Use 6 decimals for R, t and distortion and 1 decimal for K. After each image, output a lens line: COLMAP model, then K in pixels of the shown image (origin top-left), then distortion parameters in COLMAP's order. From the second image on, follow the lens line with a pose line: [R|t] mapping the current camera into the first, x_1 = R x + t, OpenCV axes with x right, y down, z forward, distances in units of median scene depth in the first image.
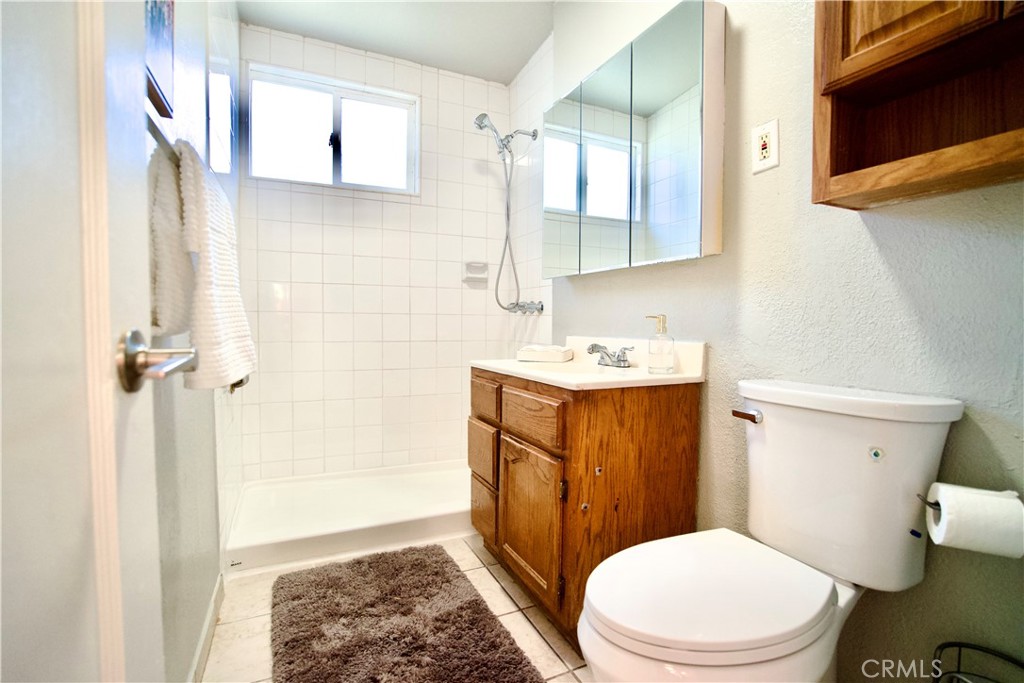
lens RADIAL K [[473.2, 0, 514.8], [0, 473.2, 340.7], [0, 0, 1]] dist [-0.047932, 0.016424]
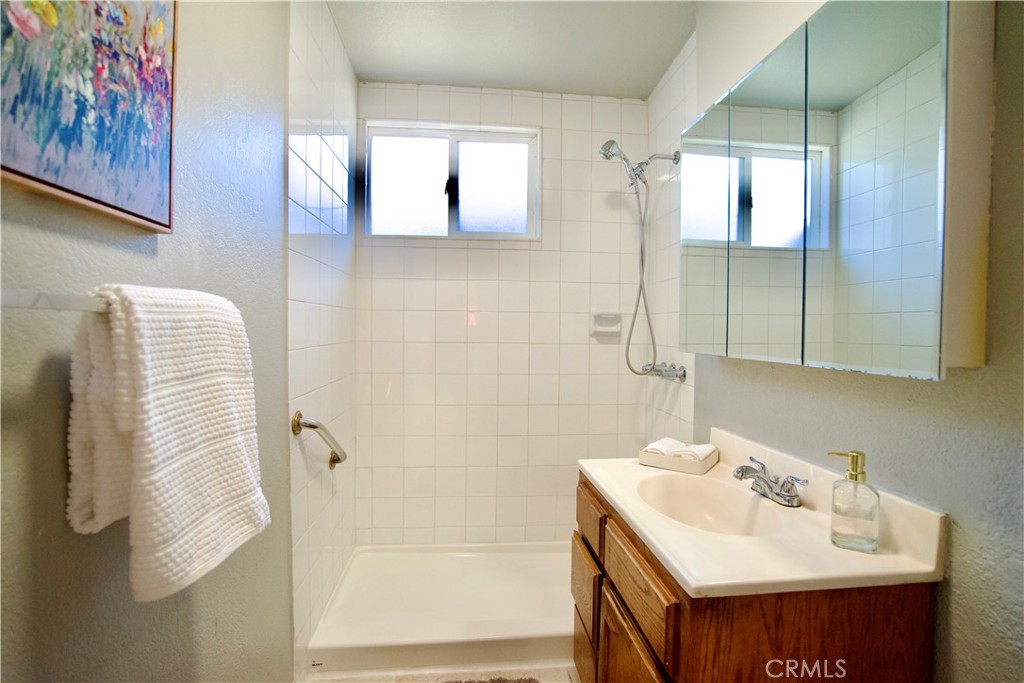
lens RADIAL K [[473.2, 0, 513.0], [0, 473.2, 343.5], [0, 0, 1]] dist [-0.047932, 0.016424]
pose [[0.941718, 0.009486, -0.336269, 0.052506], [-0.014862, 0.999800, -0.013416, -0.109281], [0.336075, 0.017632, 0.941670, 0.162274]]
